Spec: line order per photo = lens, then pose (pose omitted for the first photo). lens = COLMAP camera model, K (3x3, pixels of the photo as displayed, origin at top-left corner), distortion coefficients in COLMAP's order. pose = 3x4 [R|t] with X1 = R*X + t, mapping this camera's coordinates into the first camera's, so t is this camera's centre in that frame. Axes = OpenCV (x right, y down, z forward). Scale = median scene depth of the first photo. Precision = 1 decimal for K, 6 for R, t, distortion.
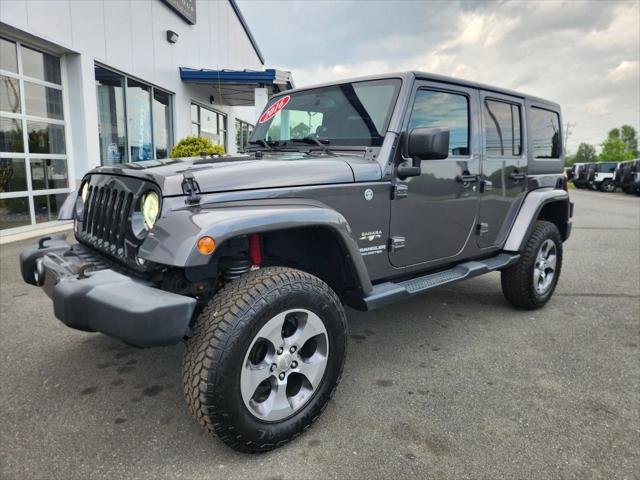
lens RADIAL K [[427.5, 0, 316.8], [0, 427.5, 234.3], [0, 0, 1]] dist [0.073533, -0.059950]
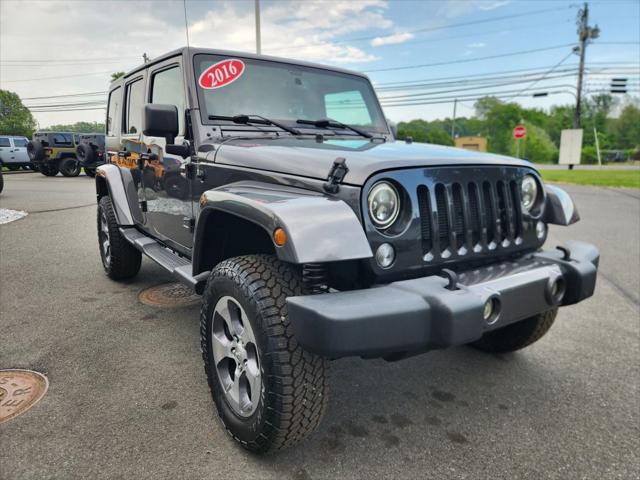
lens RADIAL K [[428.9, 0, 320.9], [0, 428.9, 243.0], [0, 0, 1]] dist [0.069708, -0.059278]
pose [[0.133452, -0.223648, 0.965491, -1.089307], [0.153338, 0.967133, 0.202834, -0.165840], [-0.979121, 0.120978, 0.163360, 0.935532]]
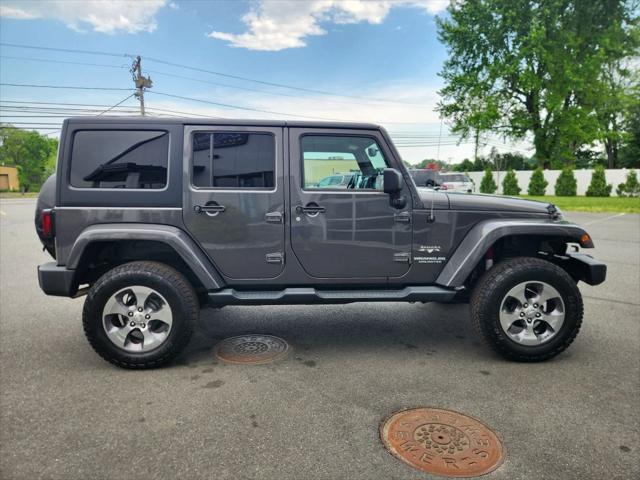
lens RADIAL K [[429.0, 0, 314.3], [0, 429.0, 235.8], [0, 0, 1]] dist [0.070194, -0.055789]
pose [[-0.757725, -0.097674, 0.645223, -0.806669], [0.095178, 0.961621, 0.257344, -0.459596], [-0.645596, 0.256407, -0.719348, 2.396841]]
